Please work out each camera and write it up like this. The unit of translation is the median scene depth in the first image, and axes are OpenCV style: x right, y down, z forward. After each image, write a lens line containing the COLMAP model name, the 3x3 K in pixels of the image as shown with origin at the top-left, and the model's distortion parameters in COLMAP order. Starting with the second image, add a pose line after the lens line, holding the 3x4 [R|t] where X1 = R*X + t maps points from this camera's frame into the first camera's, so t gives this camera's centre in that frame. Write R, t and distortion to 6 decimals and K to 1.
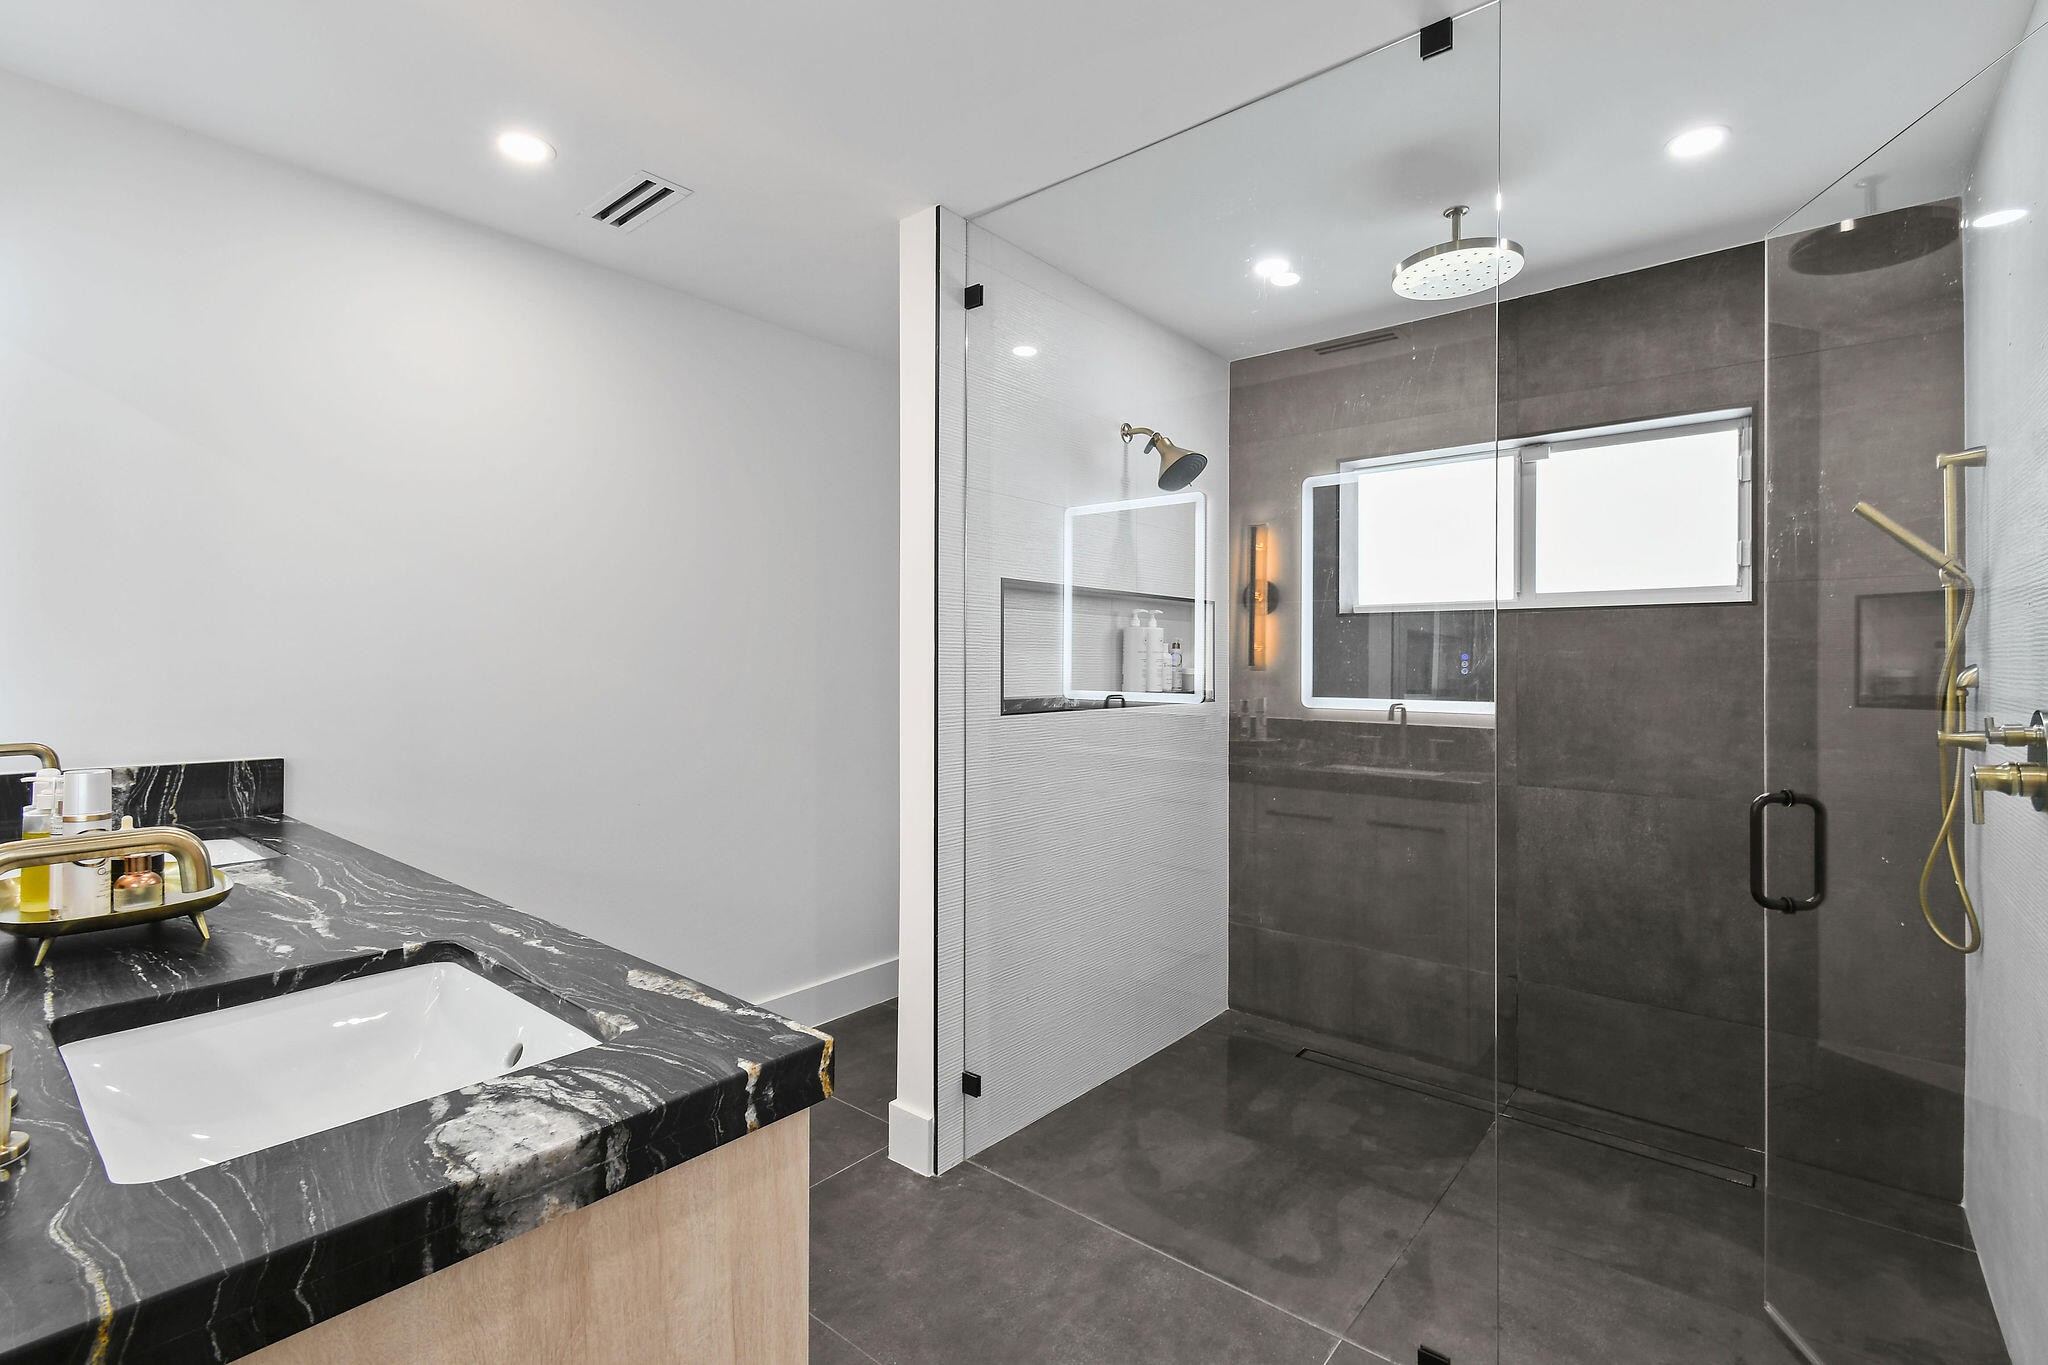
lens RADIAL K [[911.9, 0, 1038.9], [0, 911.9, 671.8], [0, 0, 1]] dist [0.010724, -0.007899]
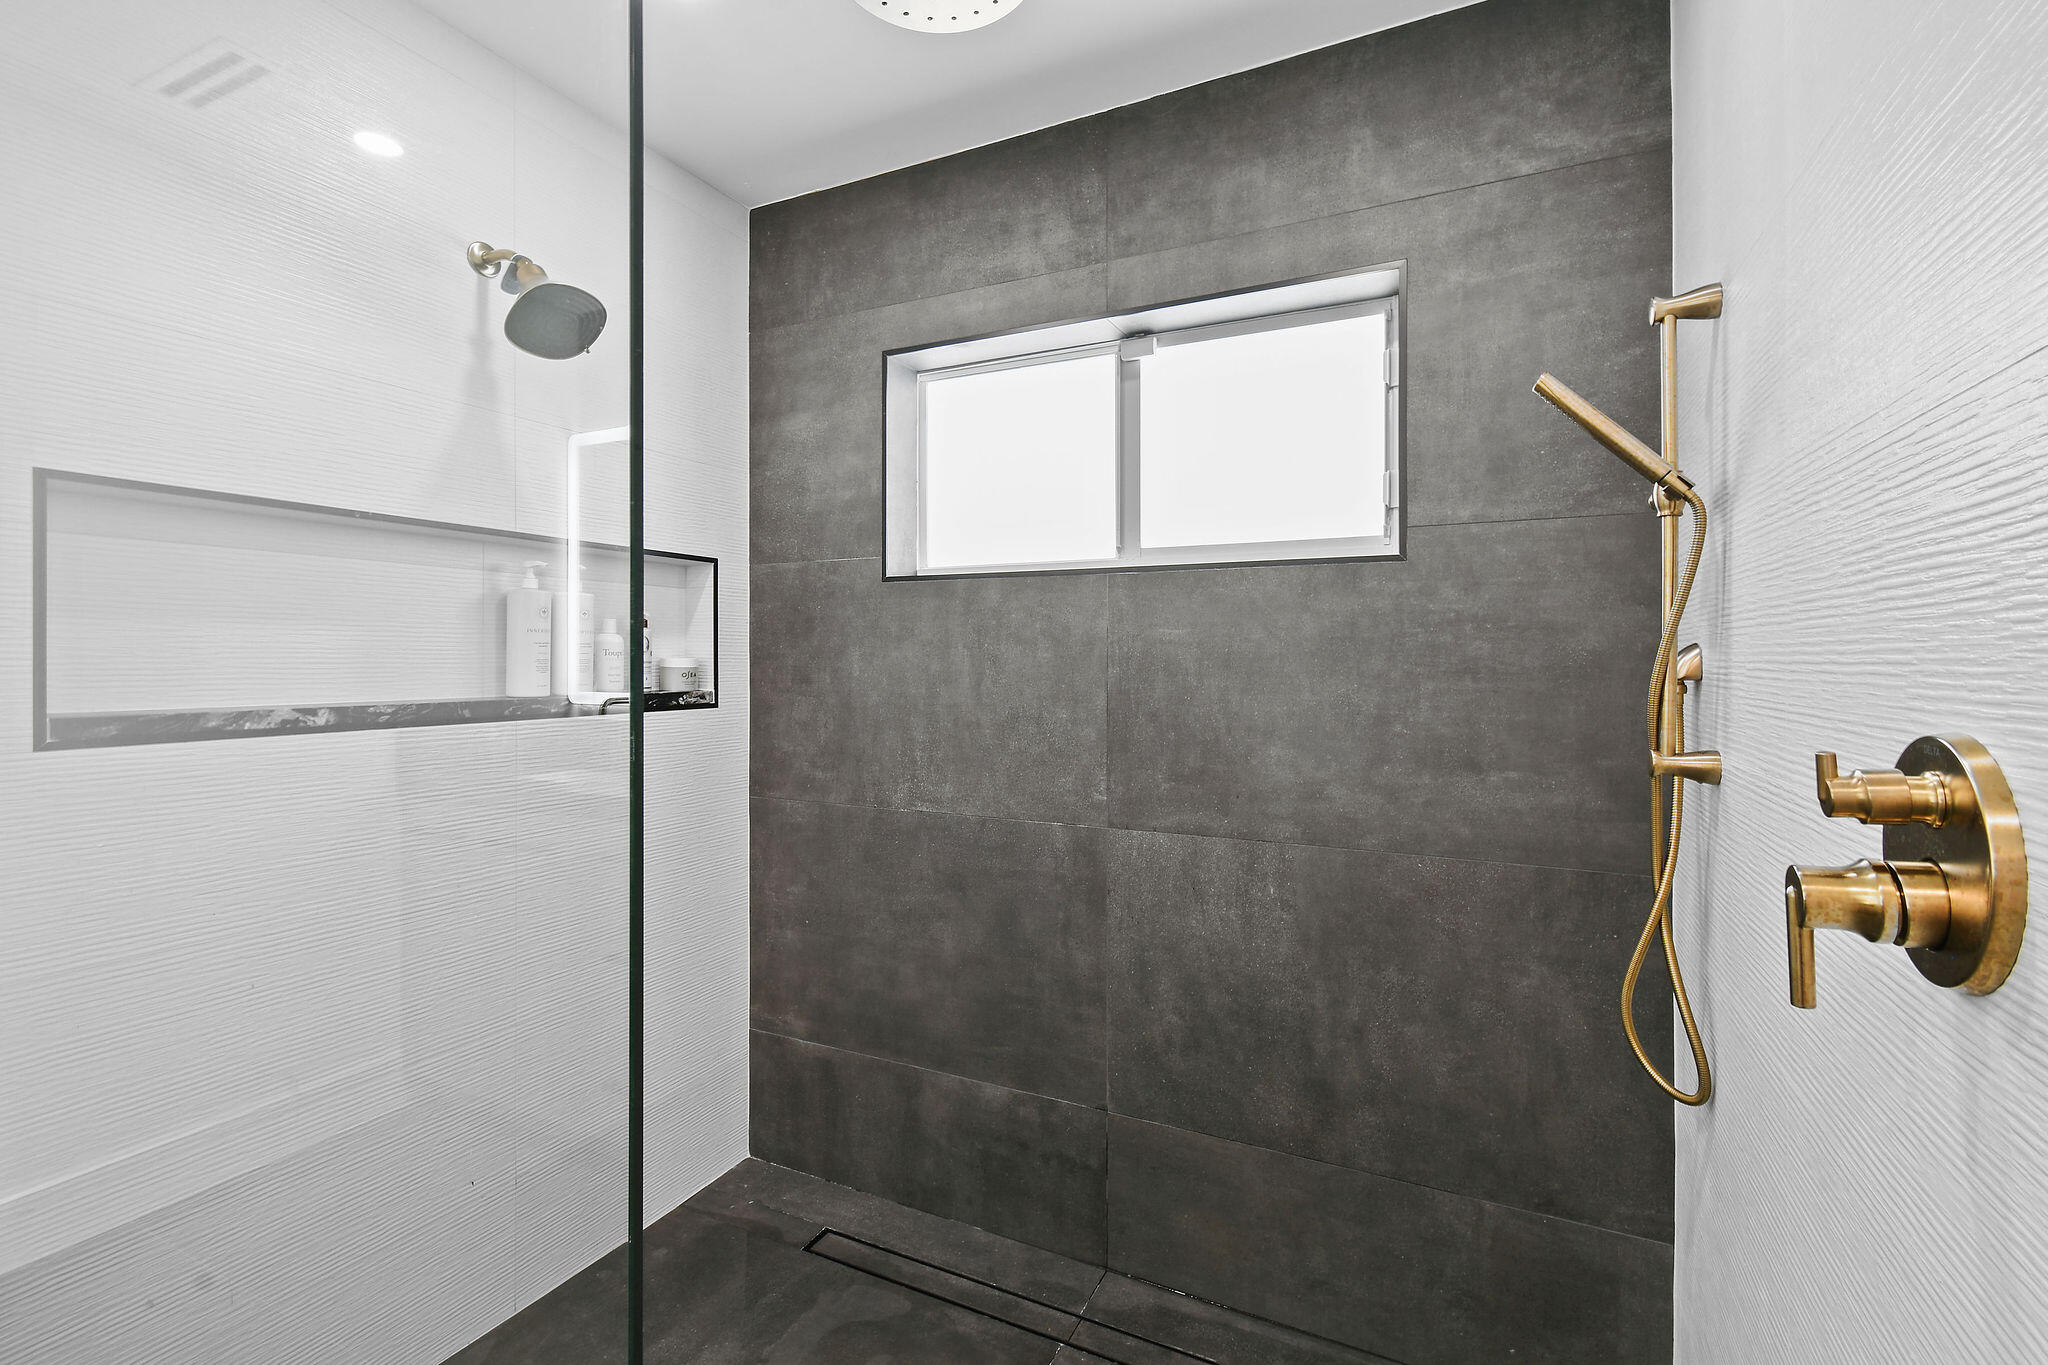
lens RADIAL K [[911.9, 0, 1021.1], [0, 911.9, 673.2], [0, 0, 1]] dist [0.010724, -0.007899]
pose [[0.972551, -0.004577, 0.232646, 0.317643], [0.003237, 0.999976, 0.006140, 0.004934], [-0.232668, -0.005218, 0.972542, 0.370562]]
